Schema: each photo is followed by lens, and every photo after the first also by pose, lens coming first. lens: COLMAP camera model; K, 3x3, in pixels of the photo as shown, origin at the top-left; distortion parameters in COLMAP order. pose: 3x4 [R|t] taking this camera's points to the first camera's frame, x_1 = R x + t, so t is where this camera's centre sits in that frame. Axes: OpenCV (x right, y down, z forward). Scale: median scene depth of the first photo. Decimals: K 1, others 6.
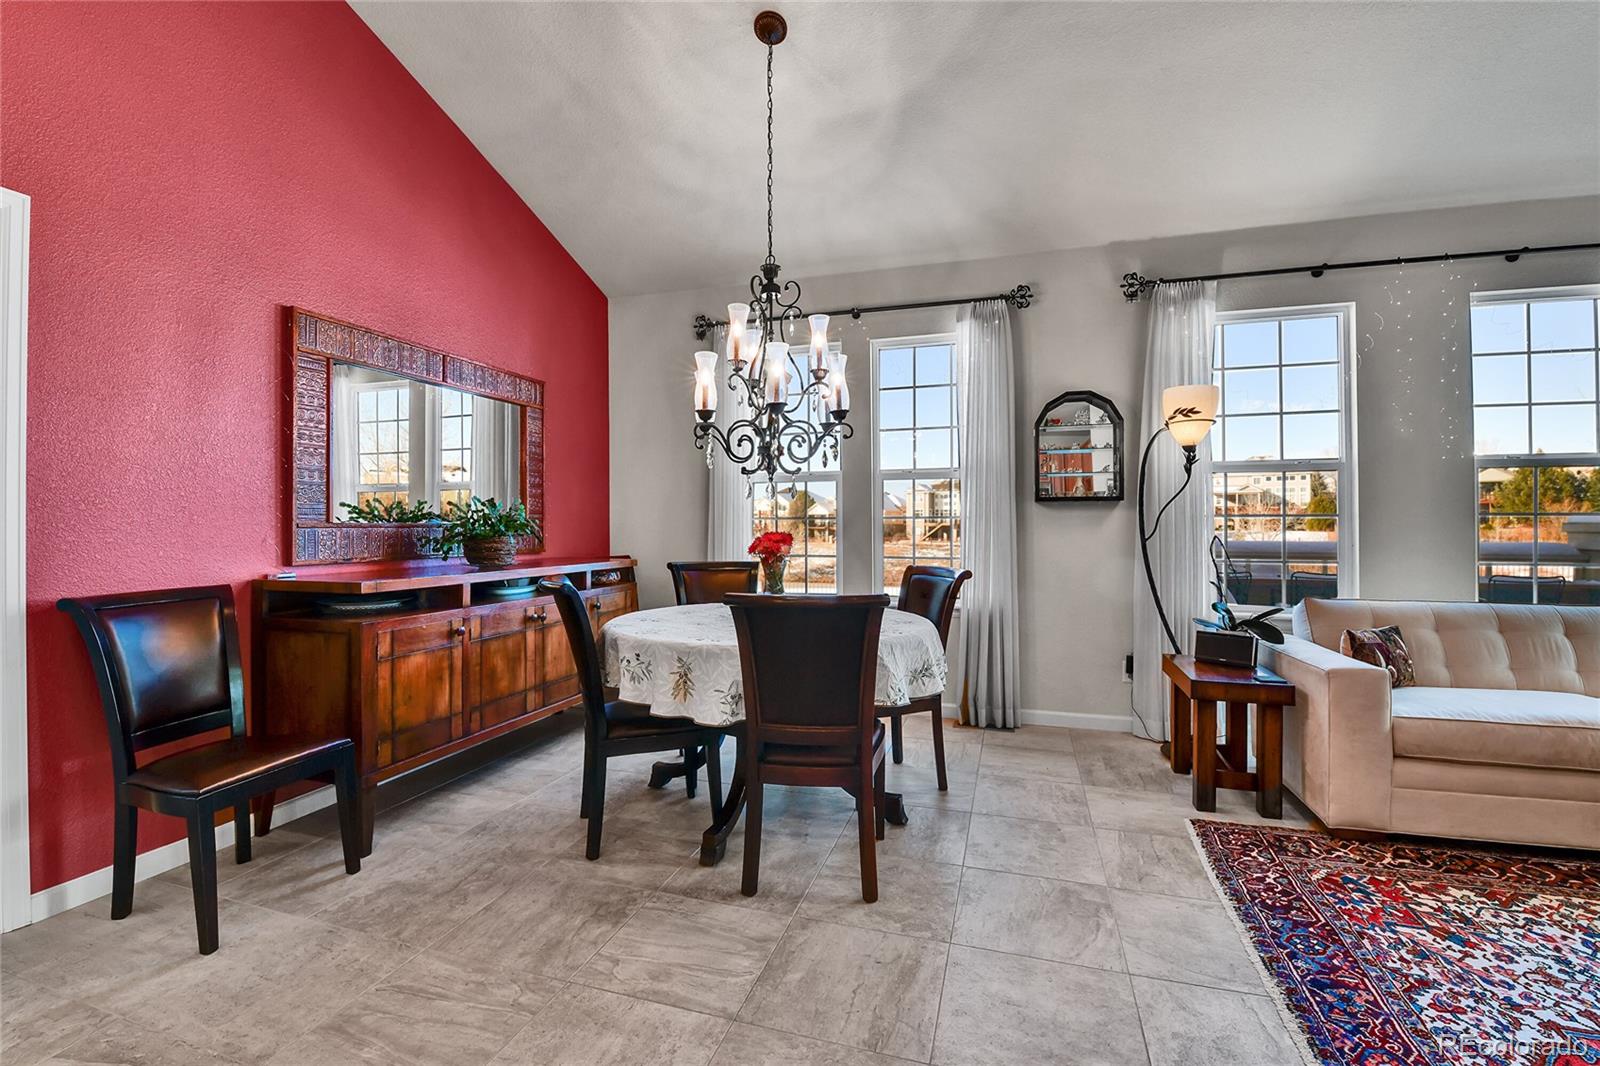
lens RADIAL K [[692.2, 0, 798.9], [0, 692.2, 523.8], [0, 0, 1]] dist [-0.007052, -0.007478]
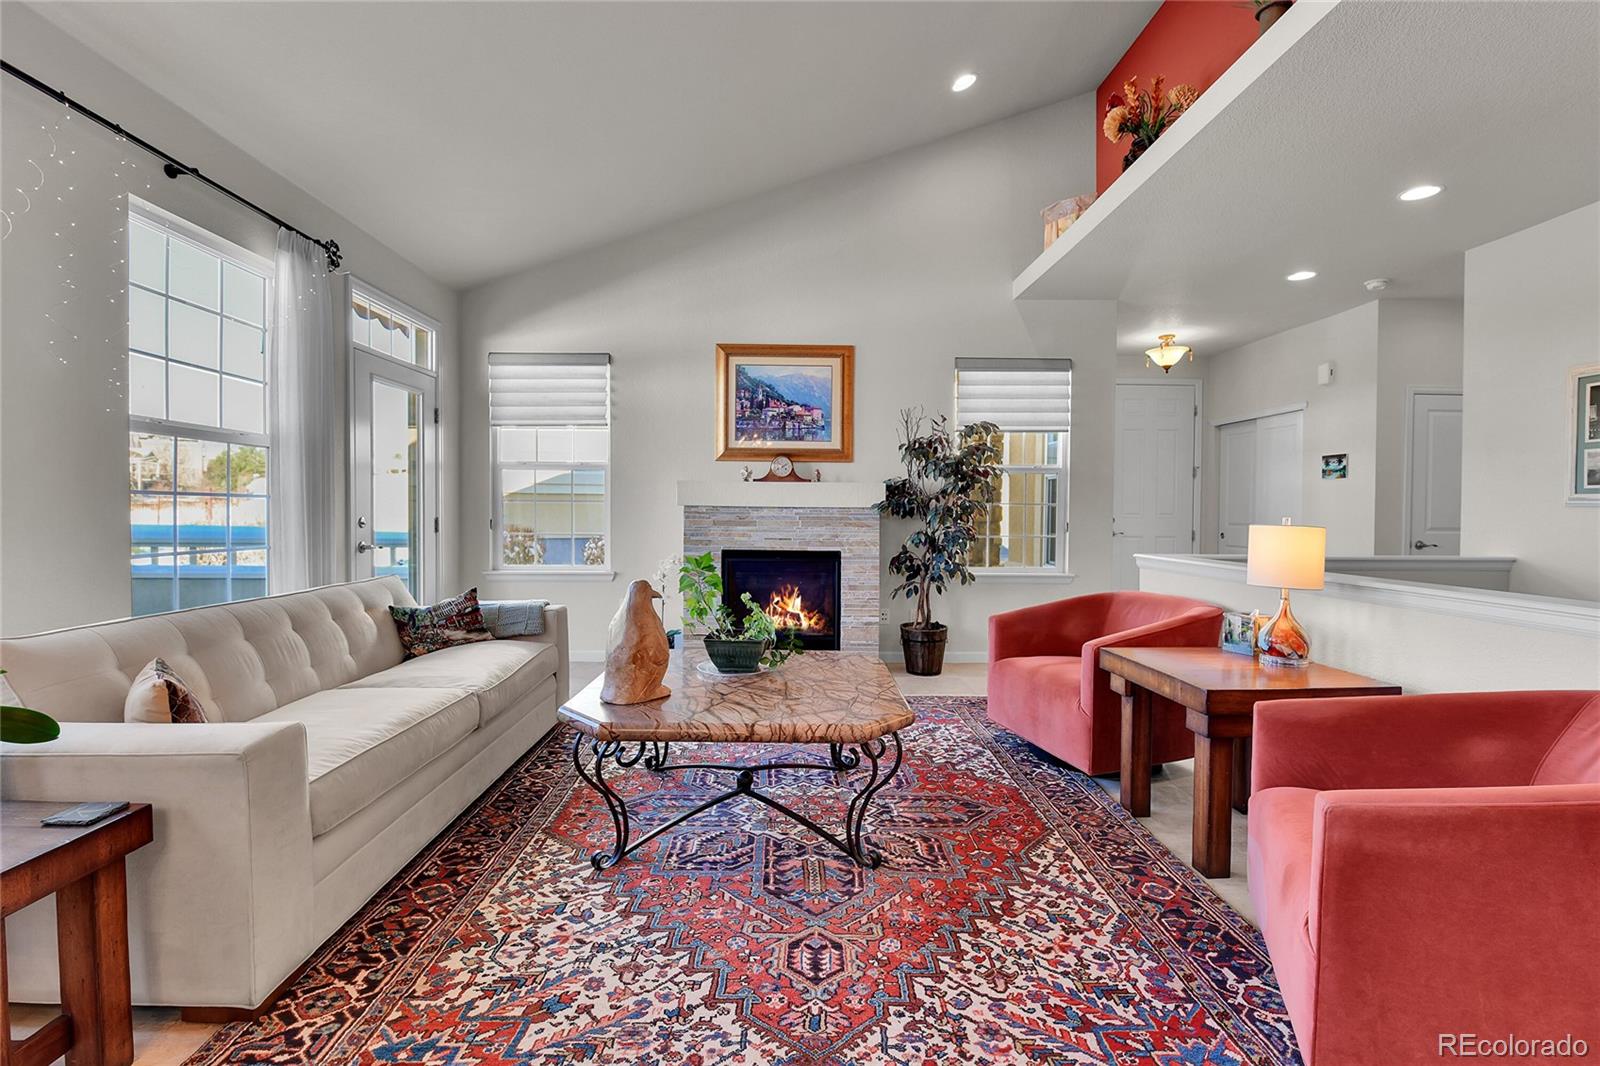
lens RADIAL K [[692.2, 0, 800.8], [0, 692.2, 522.1], [0, 0, 1]] dist [-0.007052, -0.007478]
pose [[-0.319047, -0.017504, 0.947577, 0.053252], [-0.008711, 0.999841, 0.015537, 0.002177], [-0.947699, -0.003297, -0.319149, 0.627062]]
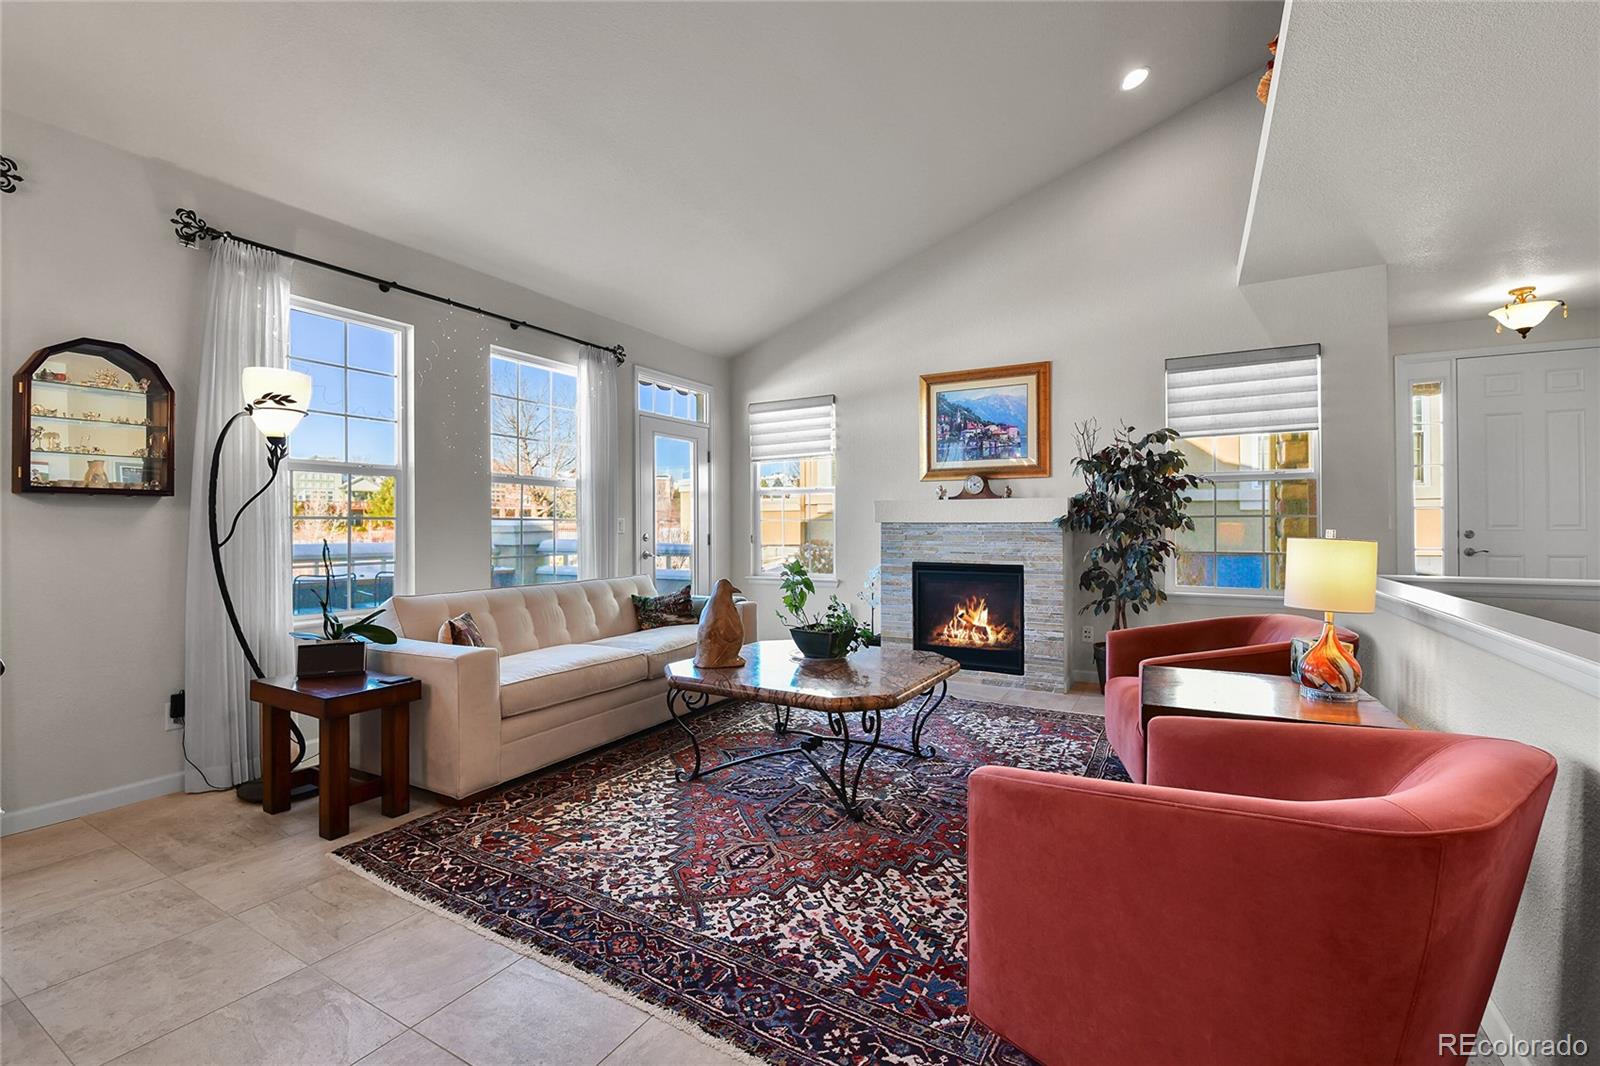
lens RADIAL K [[692.2, 0, 800.0], [0, 692.2, 523.3], [0, 0, 1]] dist [-0.007052, -0.007478]
pose [[0.209084, 0.004101, 0.977889, -0.174605], [0.000897, 0.999990, -0.004386, 0.000884], [-0.977897, 0.001795, 0.209078, 0.191924]]
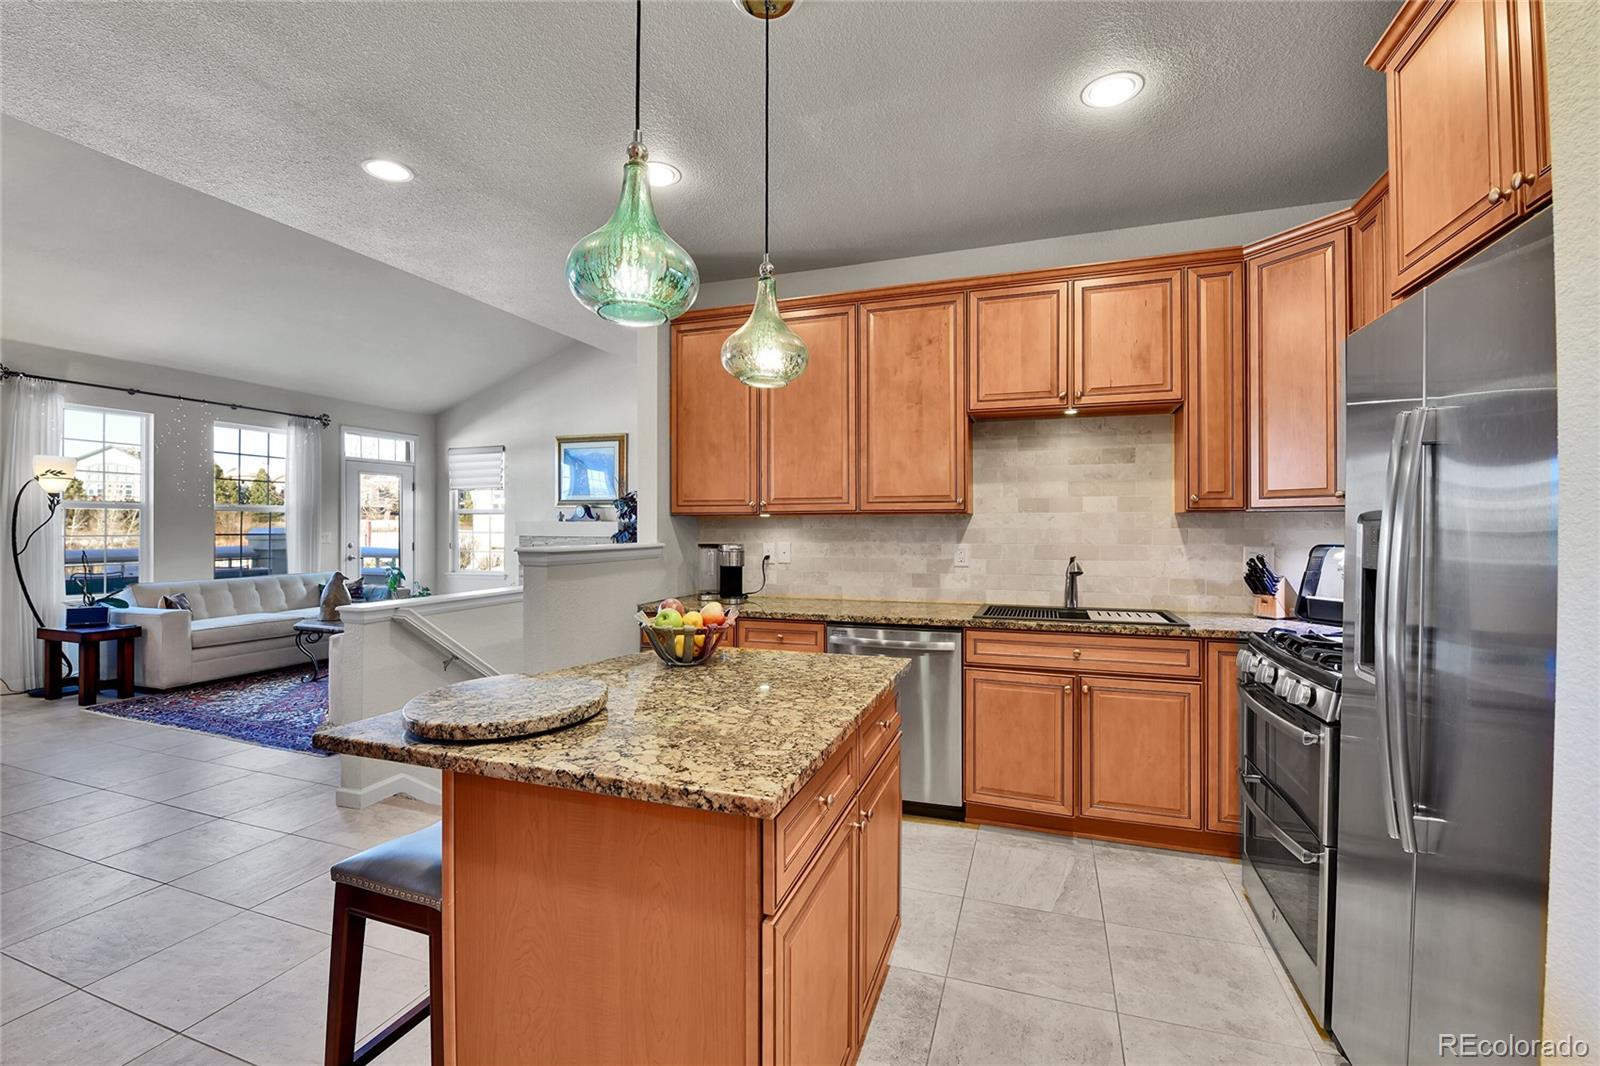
lens RADIAL K [[692.2, 0, 801.0], [0, 692.2, 522.3], [0, 0, 1]] dist [-0.007052, -0.007478]
pose [[0.031455, 0.006339, 0.999485, -1.062109], [-0.003107, 0.999976, -0.006245, -0.049428], [-0.999500, -0.002909, 0.031473, -0.856155]]
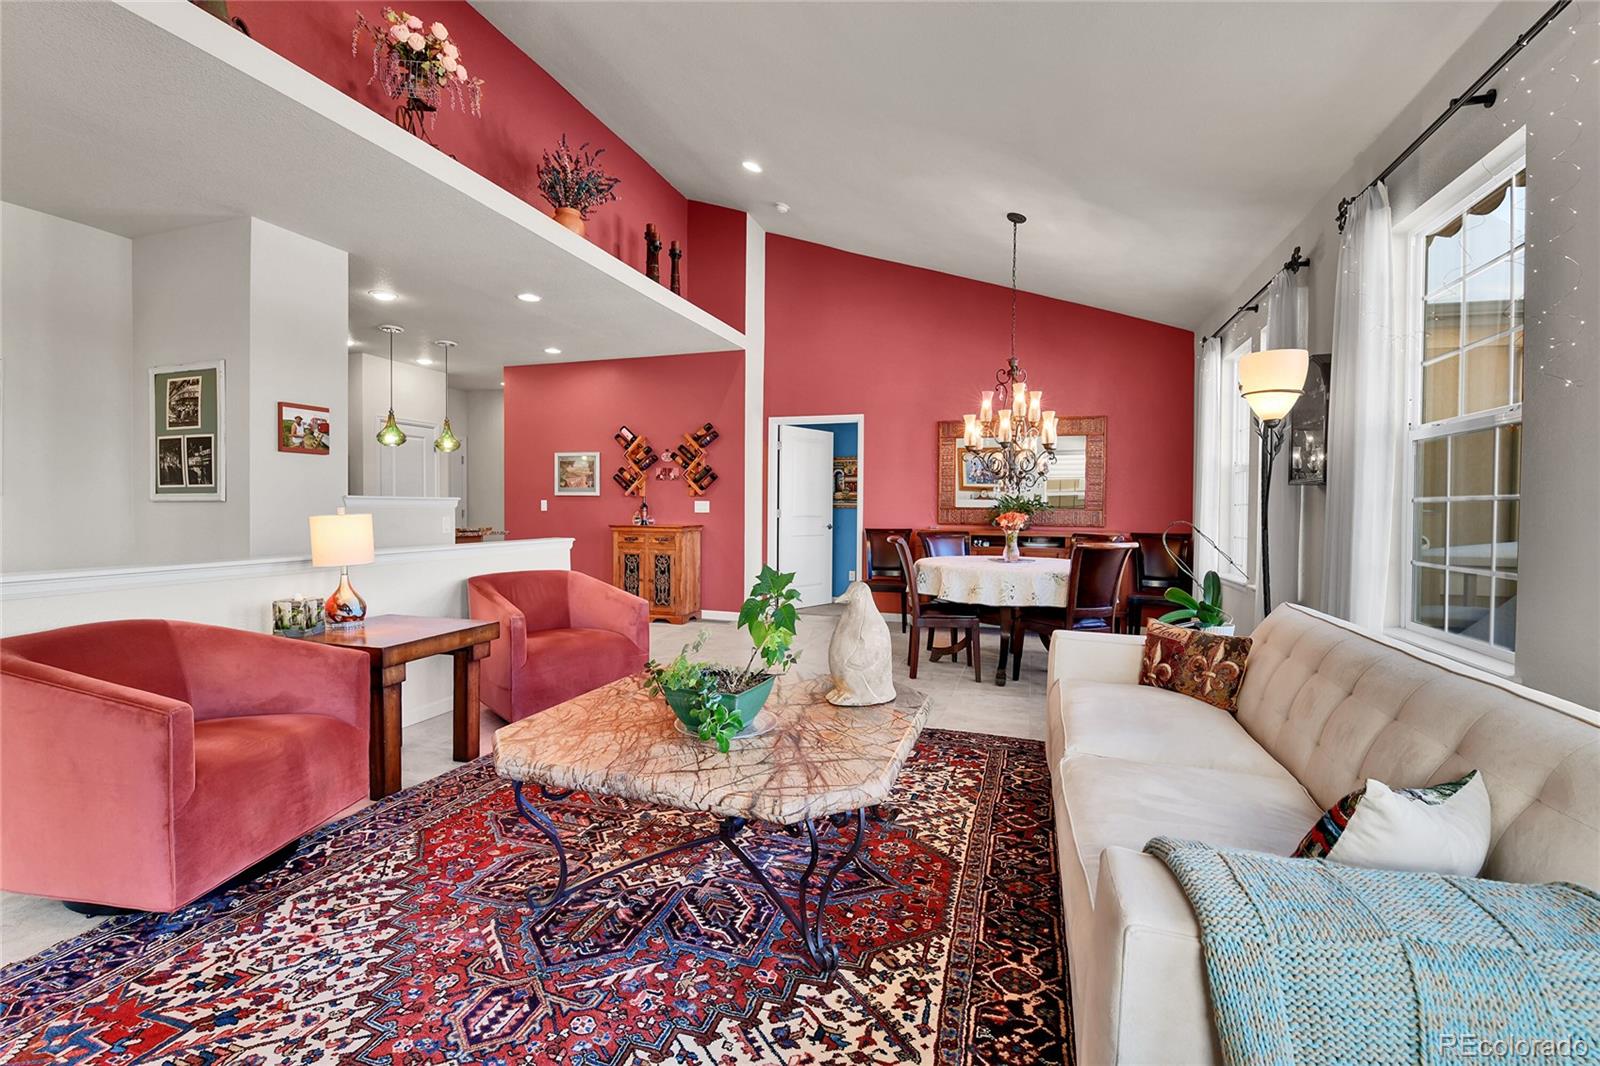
lens RADIAL K [[692.2, 0, 799.6], [0, 692.2, 525.9], [0, 0, 1]] dist [-0.007052, -0.007478]
pose [[-0.017495, 0.027840, -0.999459, 1.683589], [-0.006080, 0.999591, 0.027950, -0.000806], [0.999828, 0.006565, -0.017319, 0.491512]]
